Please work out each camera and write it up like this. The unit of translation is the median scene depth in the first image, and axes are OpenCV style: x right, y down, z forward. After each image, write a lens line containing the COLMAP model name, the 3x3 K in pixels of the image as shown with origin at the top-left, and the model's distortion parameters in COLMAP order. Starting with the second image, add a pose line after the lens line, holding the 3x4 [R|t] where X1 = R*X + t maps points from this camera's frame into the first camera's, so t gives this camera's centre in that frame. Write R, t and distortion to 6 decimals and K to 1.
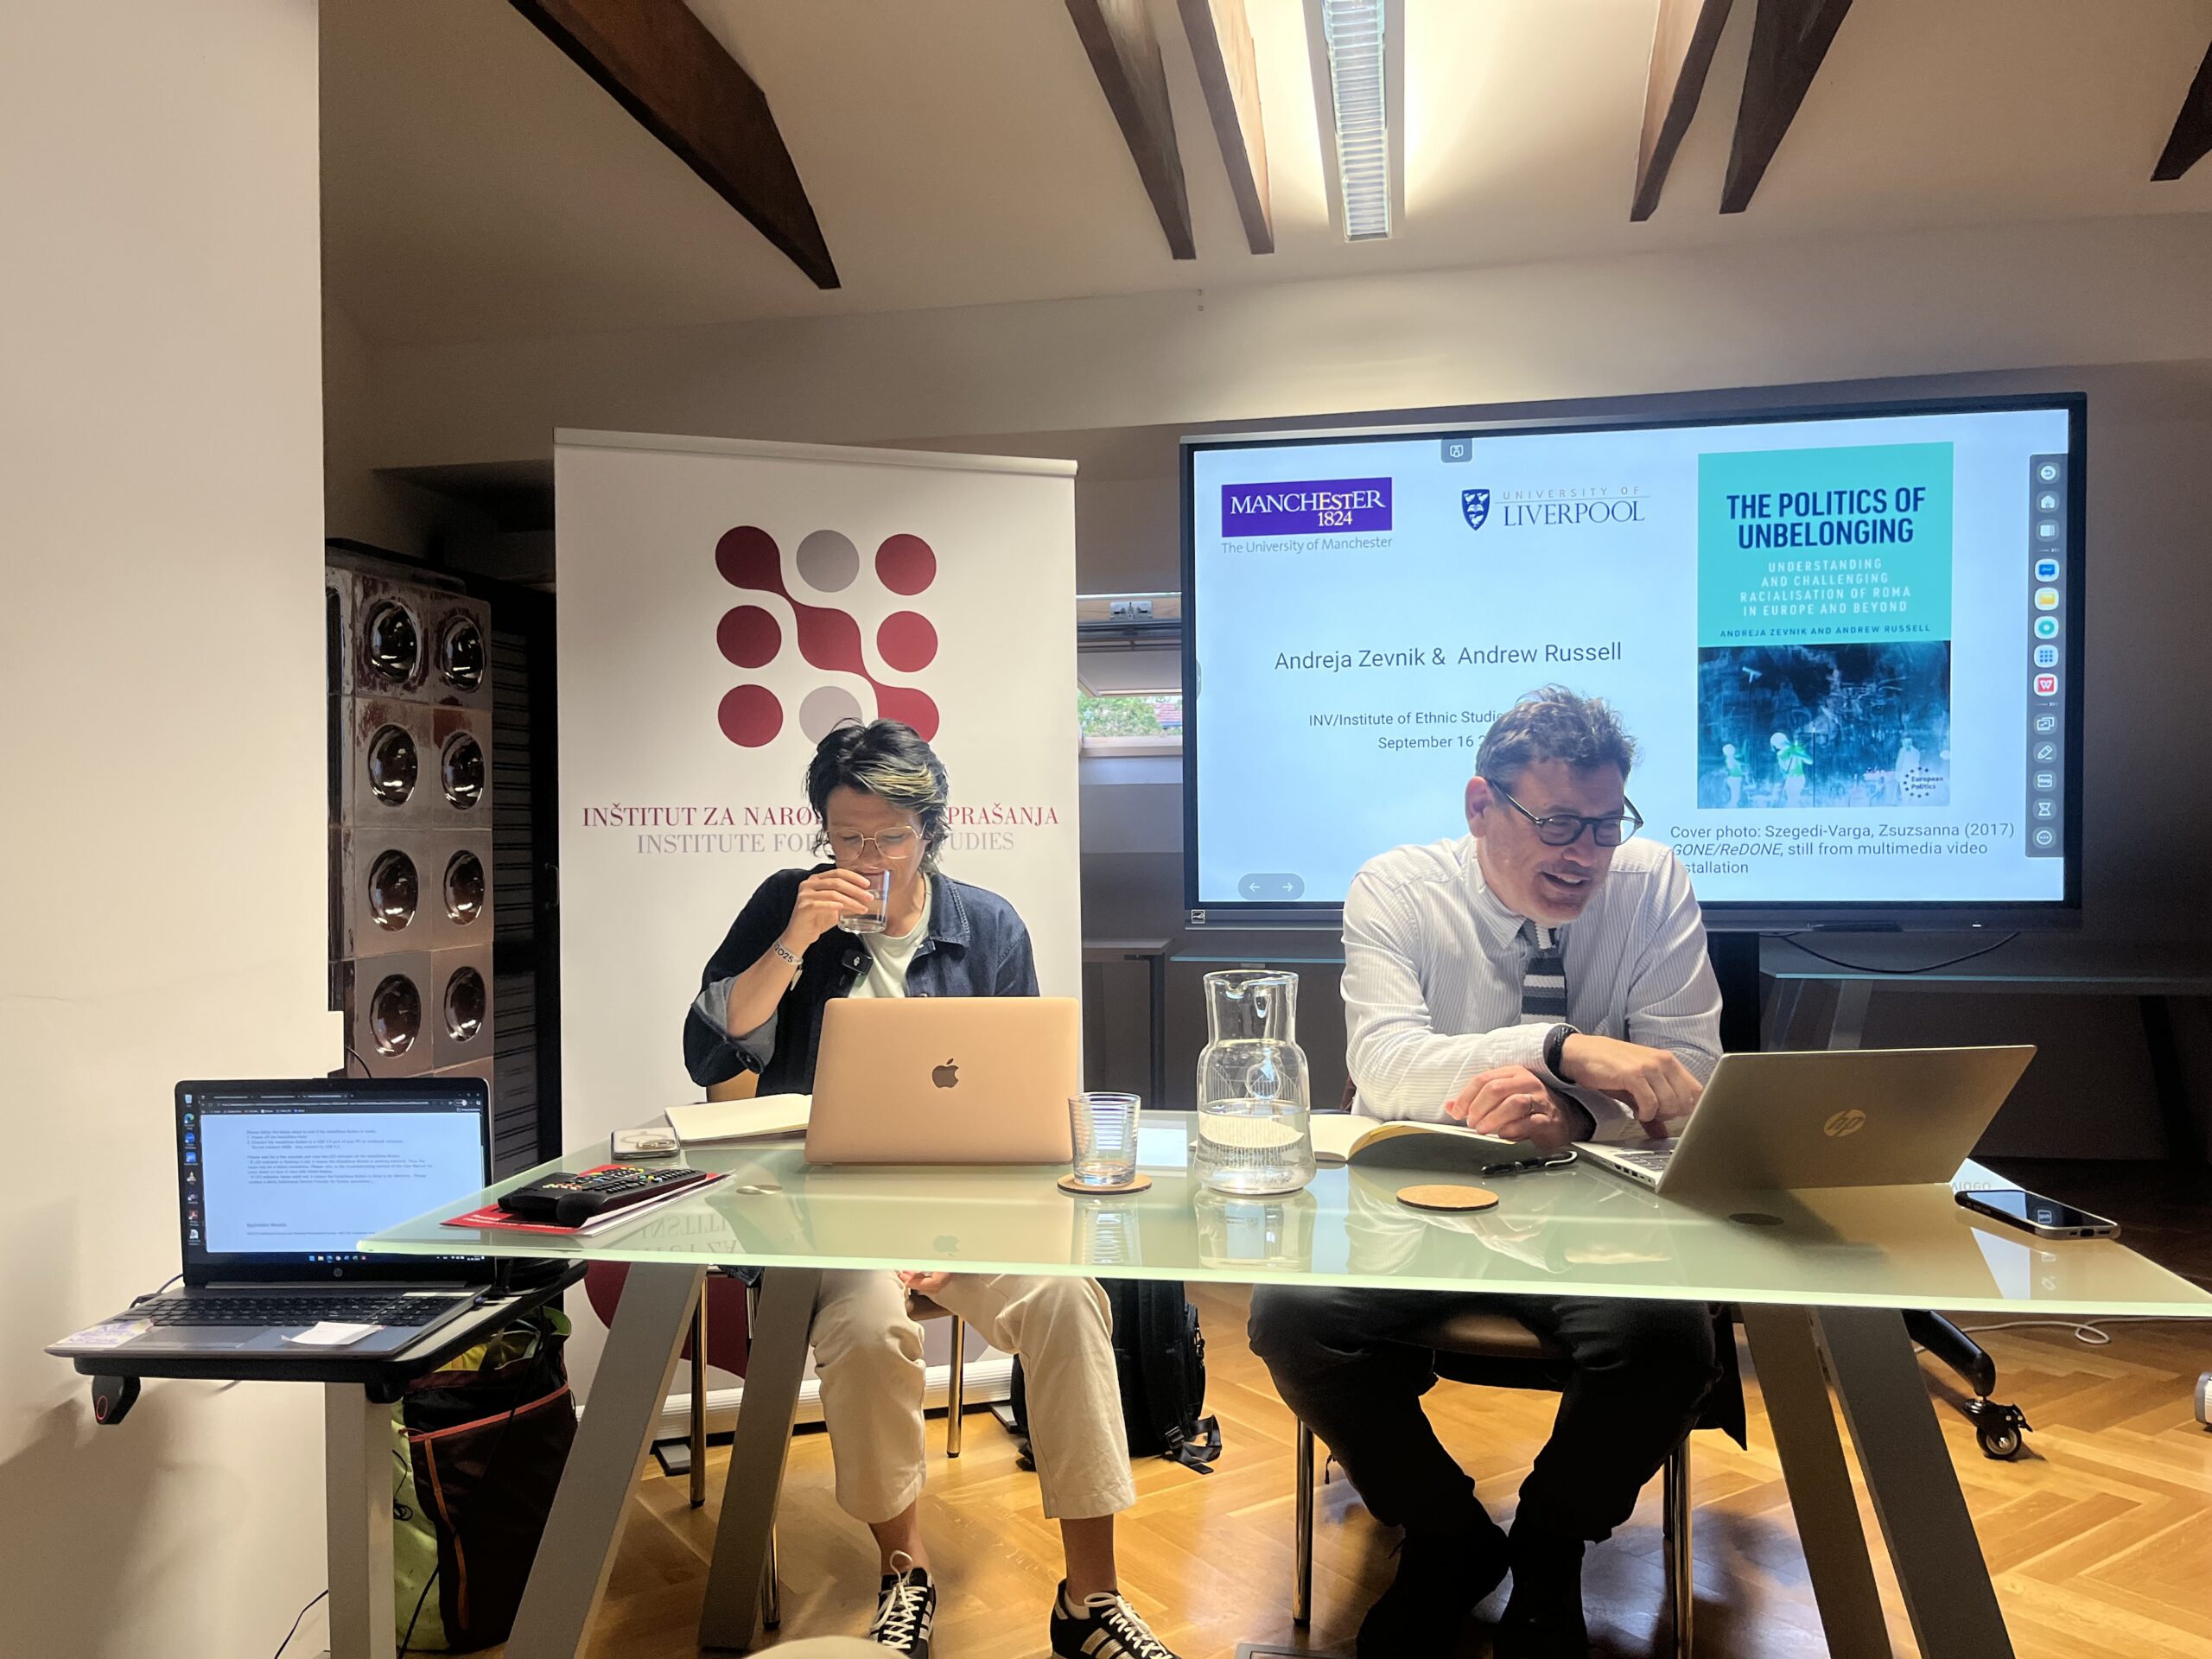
lens RADIAL K [[1709.5, 0, 1118.6], [0, 1709.5, 839.4], [0, 0, 1]] dist [0.050236, -0.073249]
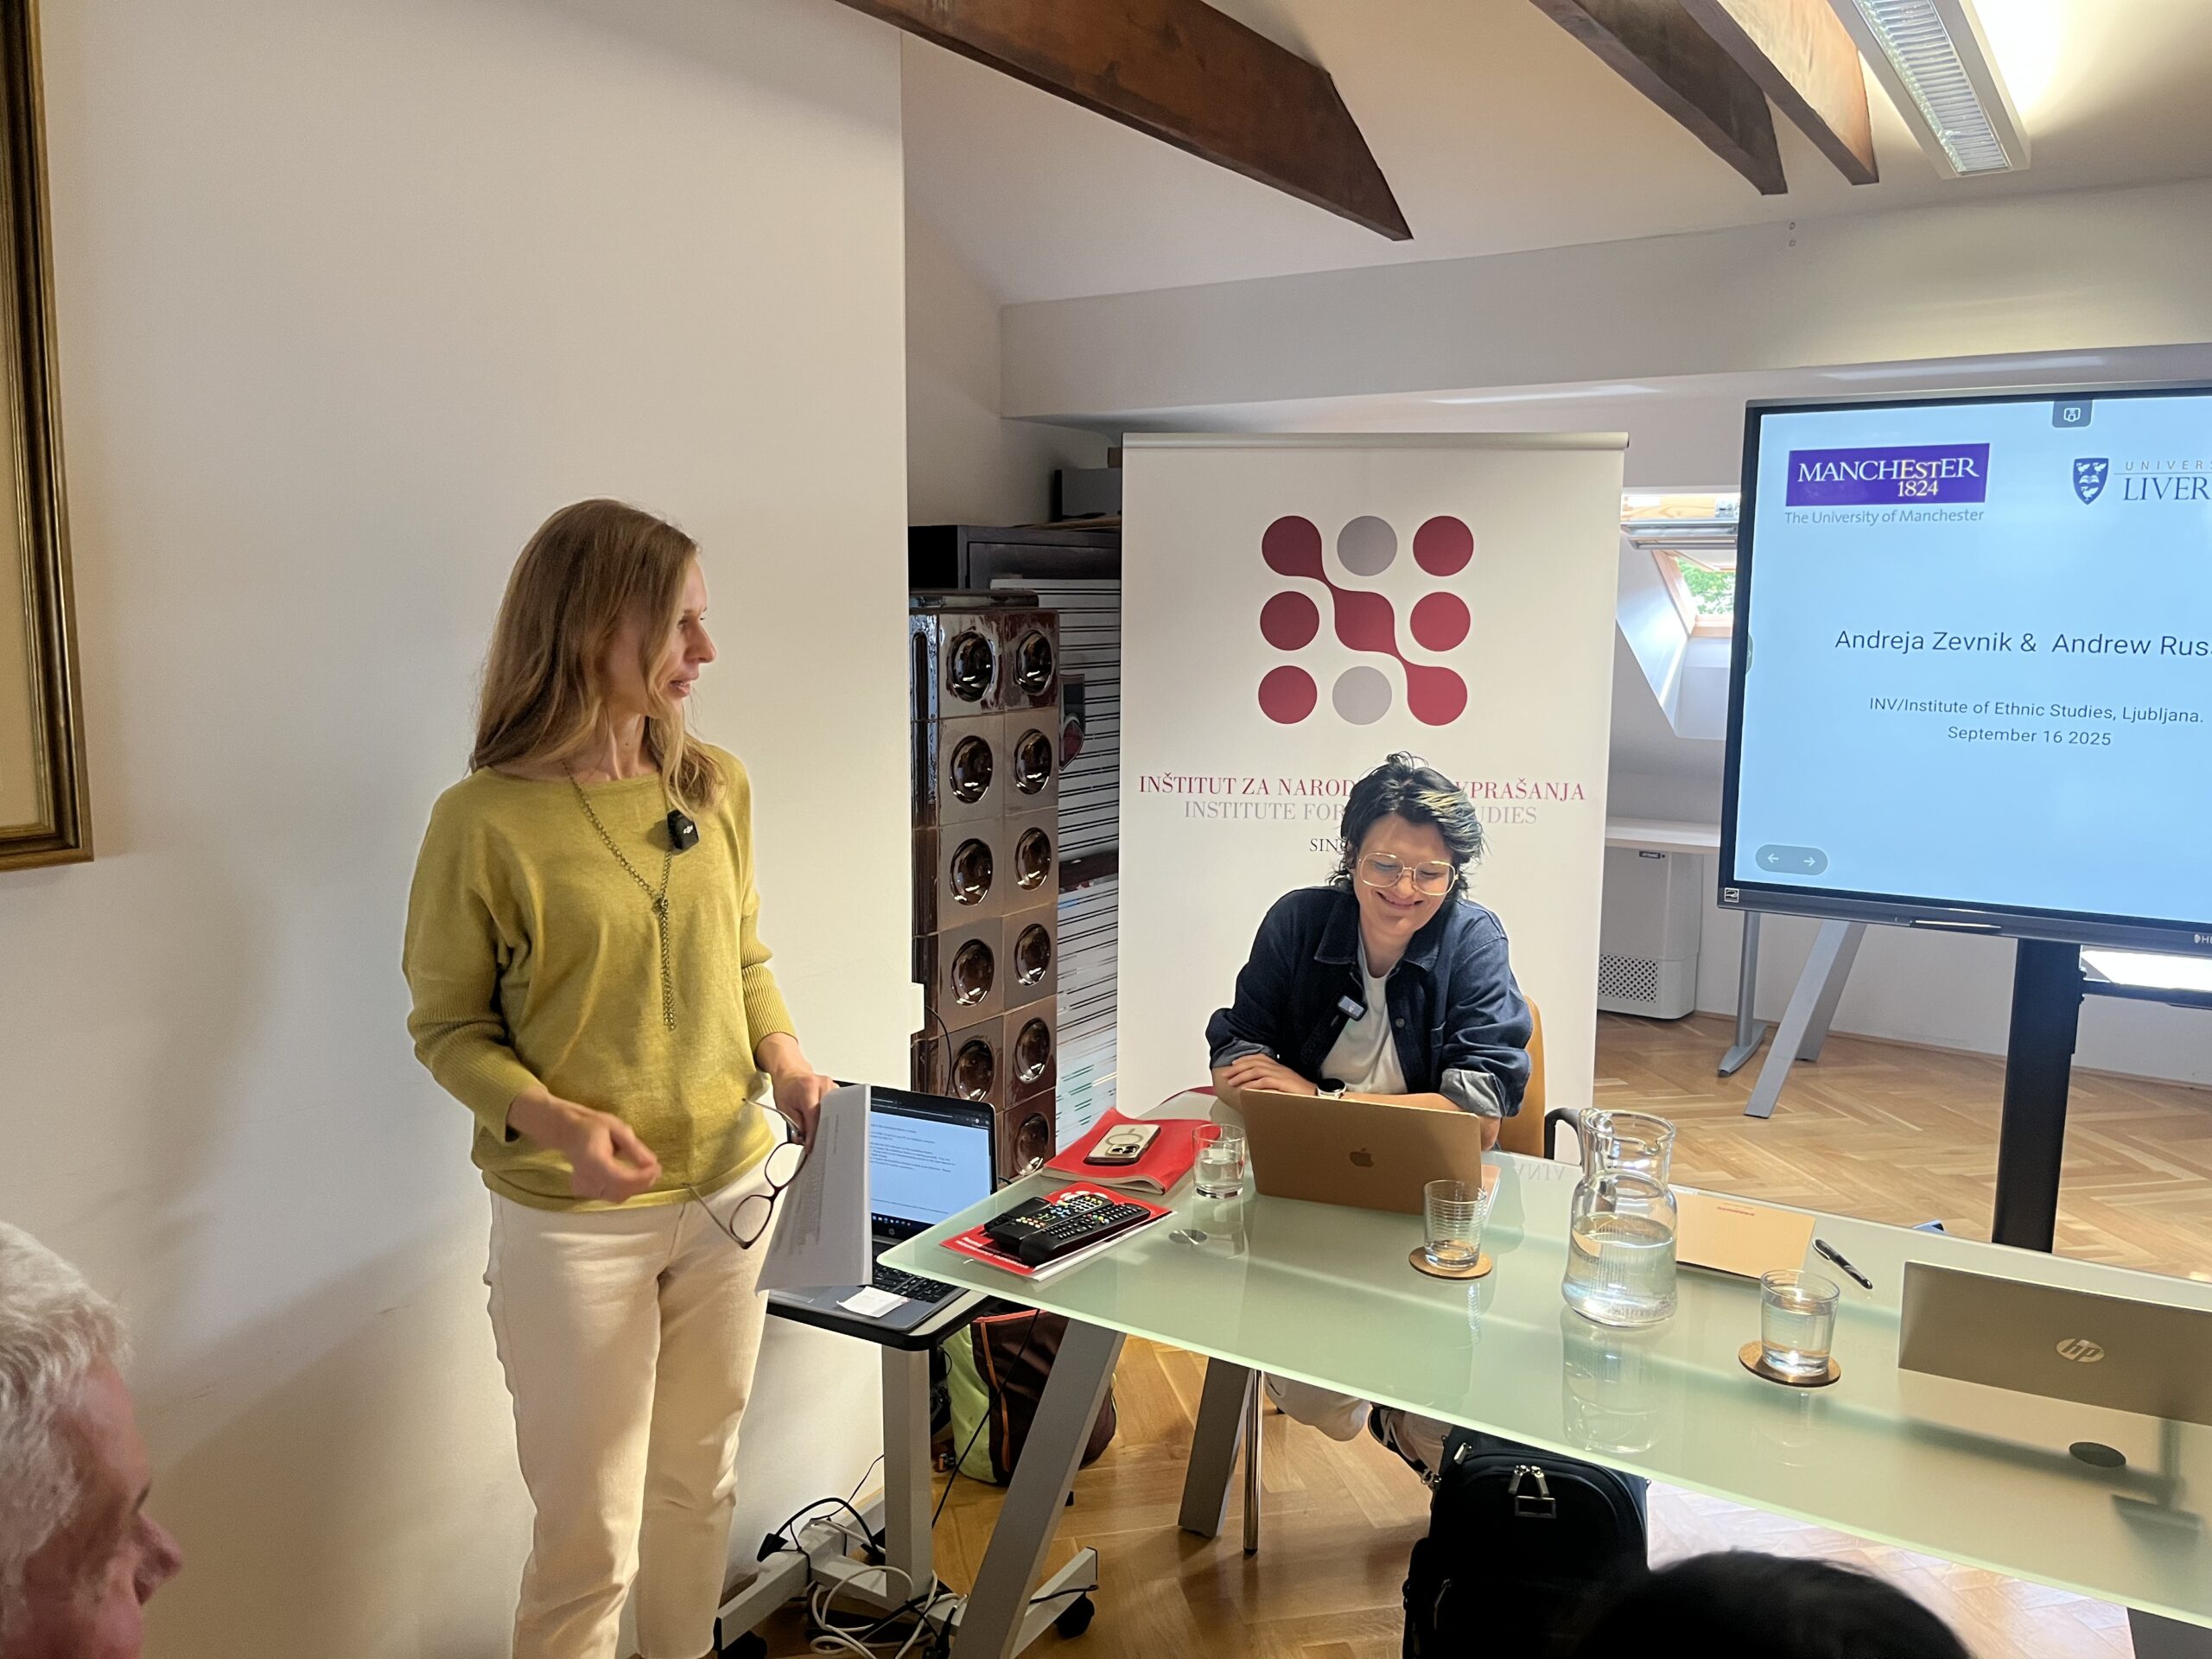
lens RADIAL K [[1709.5, 0, 1100.6], [0, 1709.5, 844.9], [0, 0, 1]] dist [0.050236, -0.073249]
pose [[0.920829, 0.076053, -0.382479, 0.095713], [-0.018925, 0.988358, 0.150966, -0.136262], [0.389508, -0.131775, 0.911548, -0.046532]]
